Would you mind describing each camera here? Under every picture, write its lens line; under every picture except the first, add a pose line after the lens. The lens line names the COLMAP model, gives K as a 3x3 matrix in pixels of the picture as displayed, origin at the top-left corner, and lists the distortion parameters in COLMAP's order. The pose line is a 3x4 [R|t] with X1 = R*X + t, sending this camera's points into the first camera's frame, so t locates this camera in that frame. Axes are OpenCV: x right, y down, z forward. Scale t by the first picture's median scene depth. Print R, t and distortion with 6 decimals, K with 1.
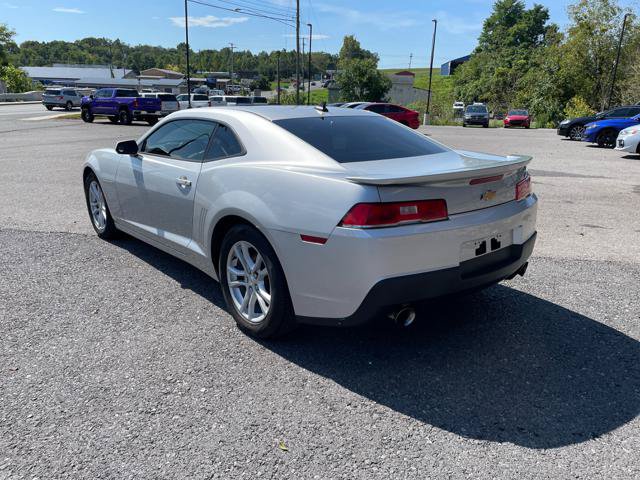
lens RADIAL K [[479.7, 0, 314.0], [0, 479.7, 242.6], [0, 0, 1]] dist [0.071660, -0.089778]
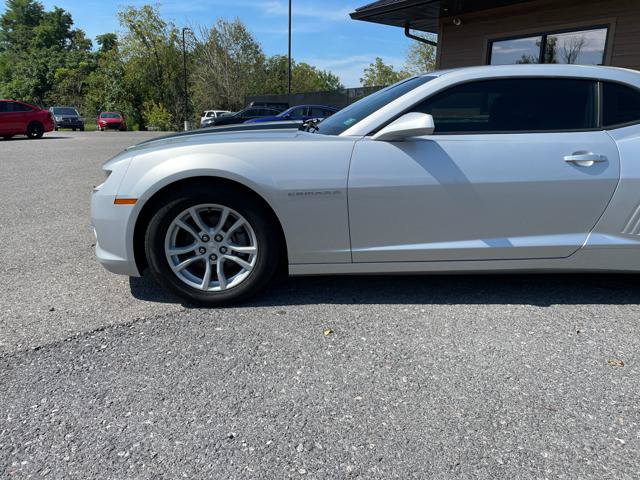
lens RADIAL K [[479.7, 0, 319.0], [0, 479.7, 236.8], [0, 0, 1]] dist [0.071660, -0.089778]
pose [[0.625073, -0.192991, 0.756332, -0.082262], [0.210804, 0.974686, 0.074488, -0.010998], [-0.751562, 0.112878, 0.649933, 0.061183]]
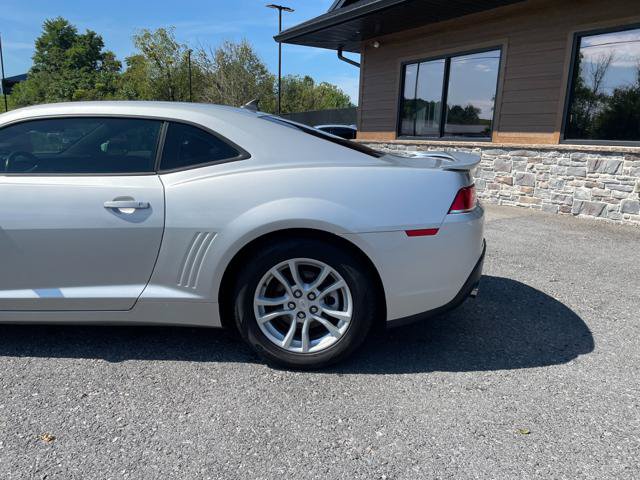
lens RADIAL K [[479.7, 0, 311.2], [0, 479.7, 246.6], [0, 0, 1]] dist [0.071660, -0.089778]
pose [[0.684675, -0.167705, 0.709292, -0.043355], [0.195453, 0.979770, 0.042987, -0.003285], [-0.702152, 0.109201, 0.703603, 0.024356]]
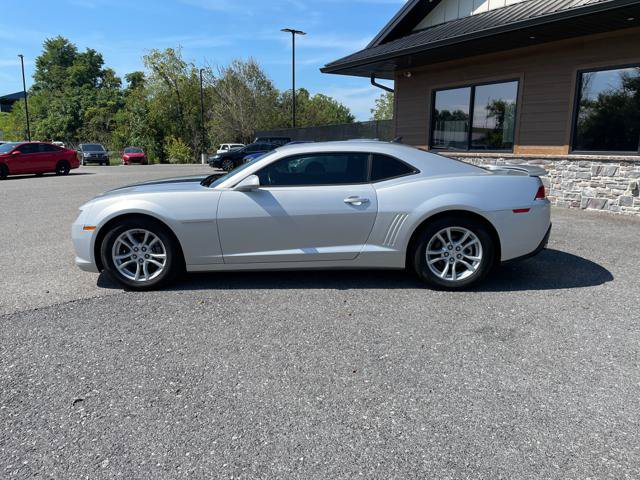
lens RADIAL K [[479.7, 0, 313.8], [0, 479.7, 239.9], [0, 0, 1]] dist [0.071660, -0.089778]
pose [[0.667394, -0.162048, 0.726860, -0.093698], [0.220064, 0.975364, 0.015390, -0.004987], [-0.711447, 0.149684, 0.686613, 0.016940]]
